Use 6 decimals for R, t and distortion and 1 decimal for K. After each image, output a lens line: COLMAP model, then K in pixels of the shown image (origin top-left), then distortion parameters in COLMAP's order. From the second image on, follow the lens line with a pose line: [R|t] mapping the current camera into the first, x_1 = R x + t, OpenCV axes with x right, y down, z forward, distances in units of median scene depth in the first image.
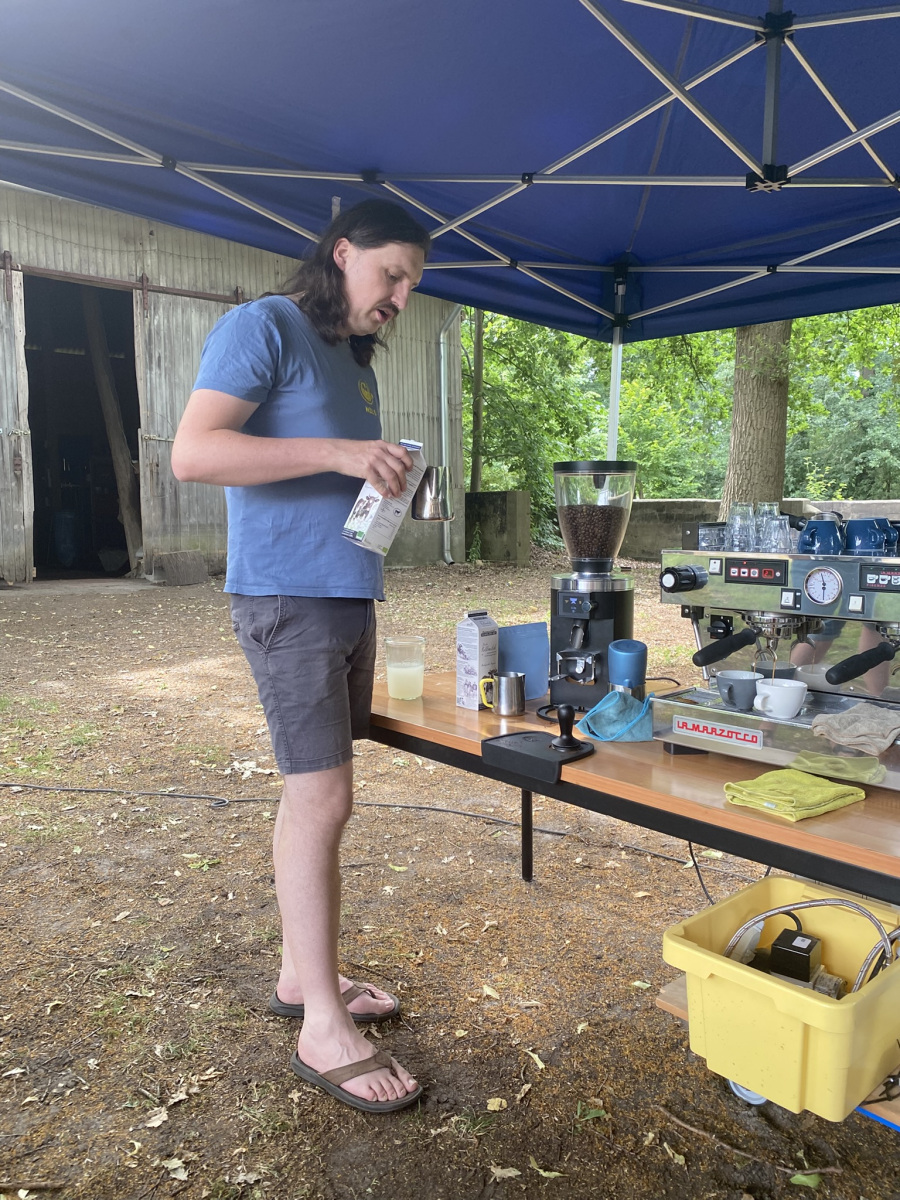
lens RADIAL K [[912.5, 0, 450.0], [0, 912.5, 600.0], [0, 0, 1]] dist [0.007068, 0.006973]
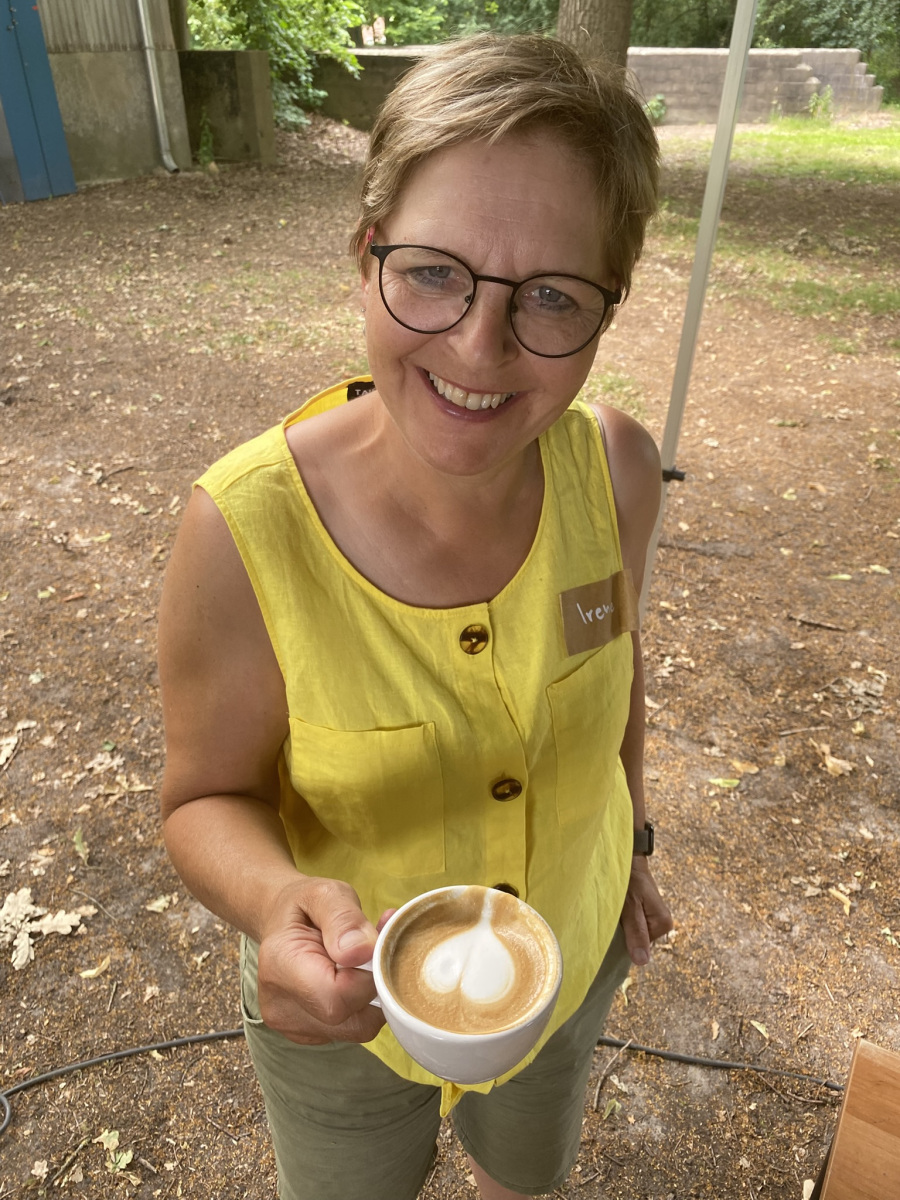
lens RADIAL K [[921.0, 0, 450.0], [0, 921.0, 600.0], [0, 0, 1]] dist [-0.029798, 0.013205]
pose [[0.953130, -0.144465, 0.265845, -0.027903], [0.011275, 0.894995, 0.445933, -0.048751], [-0.302352, -0.422034, 0.854675, 0.153699]]
